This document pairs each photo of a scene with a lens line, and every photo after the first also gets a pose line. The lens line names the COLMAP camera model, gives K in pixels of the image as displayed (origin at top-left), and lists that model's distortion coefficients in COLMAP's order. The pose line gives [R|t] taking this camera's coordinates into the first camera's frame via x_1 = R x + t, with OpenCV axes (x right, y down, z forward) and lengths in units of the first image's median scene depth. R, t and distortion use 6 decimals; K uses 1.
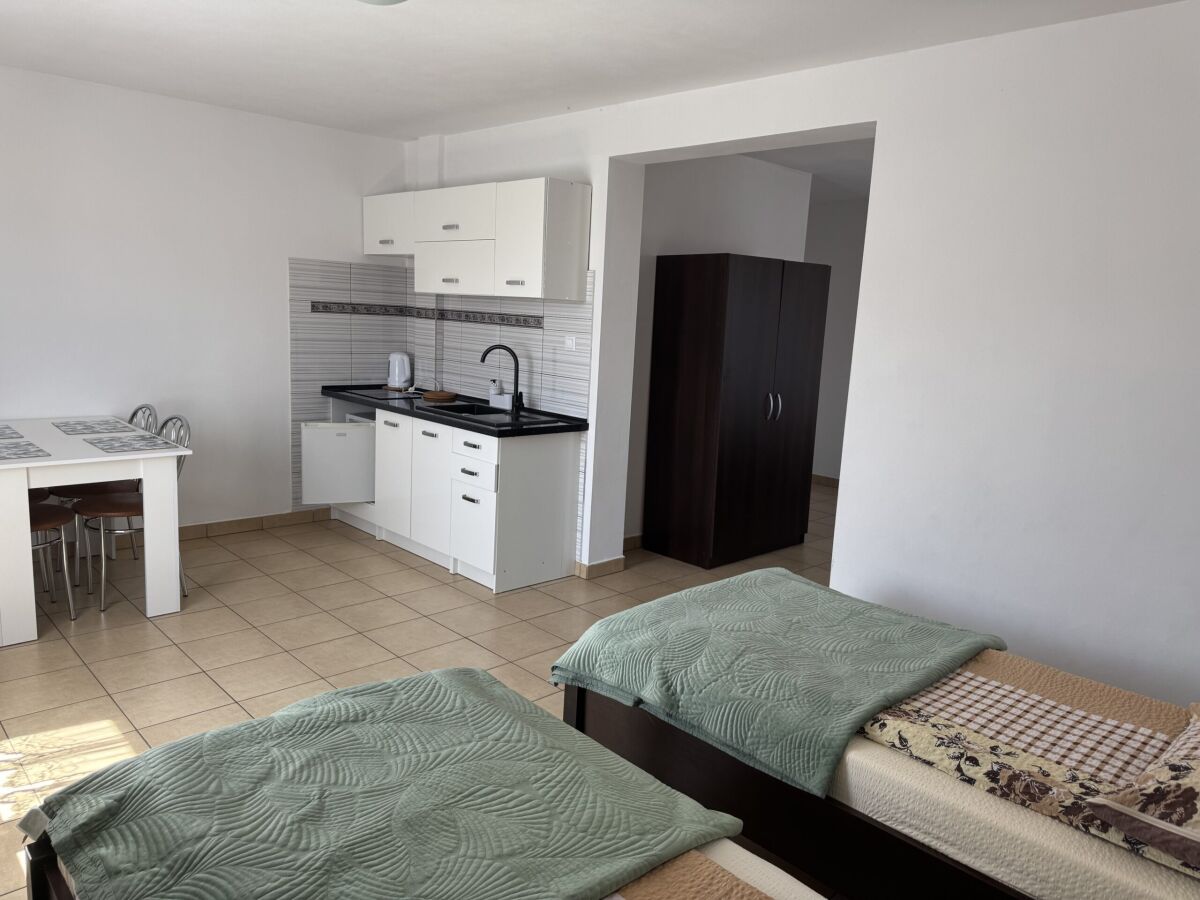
lens RADIAL K [[845.5, 0, 600.6], [0, 845.5, 447.4], [0, 0, 1]] dist [0.049805, -0.049695]
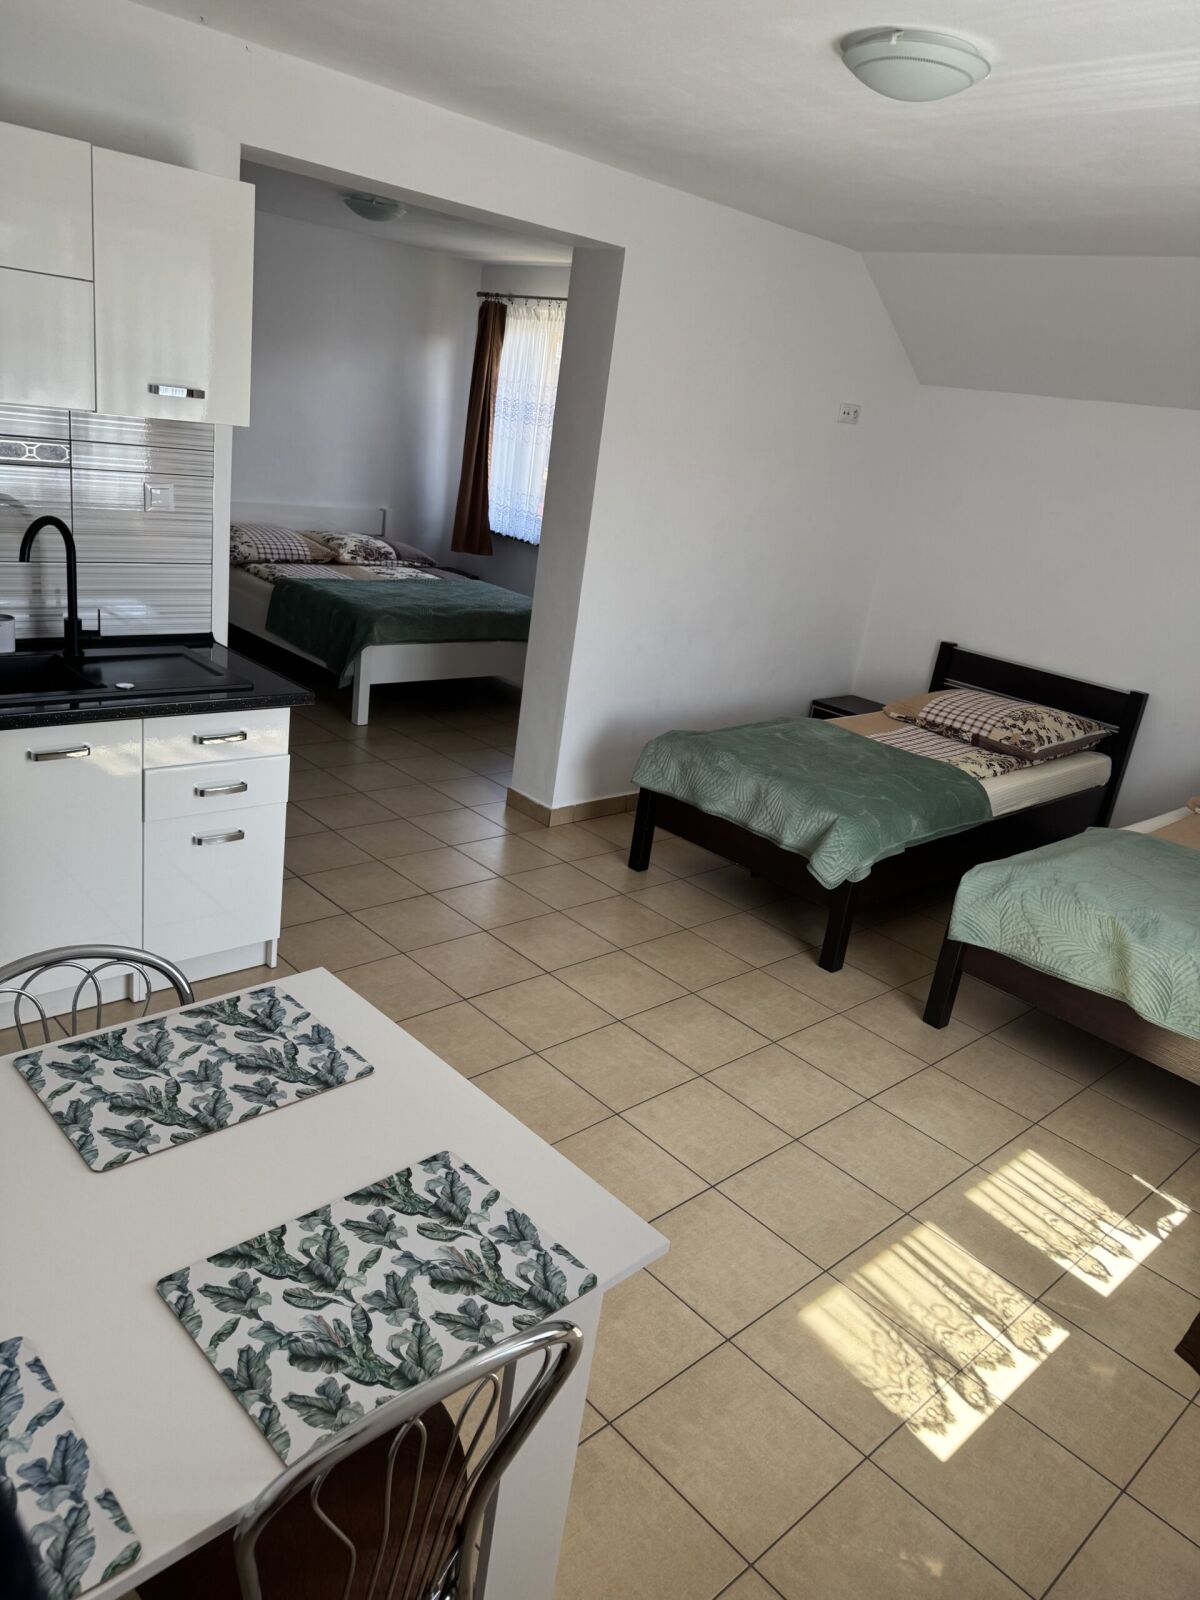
lens RADIAL K [[1124.3, 0, 593.7], [0, 1124.3, 806.4], [0, 0, 1]] dist [0.194750, -0.394545]
pose [[0.015582, -0.374548, 0.927077, -0.755938], [0.034307, 0.926844, 0.373877, -0.200335], [-0.999290, 0.025979, 0.027292, 0.710306]]
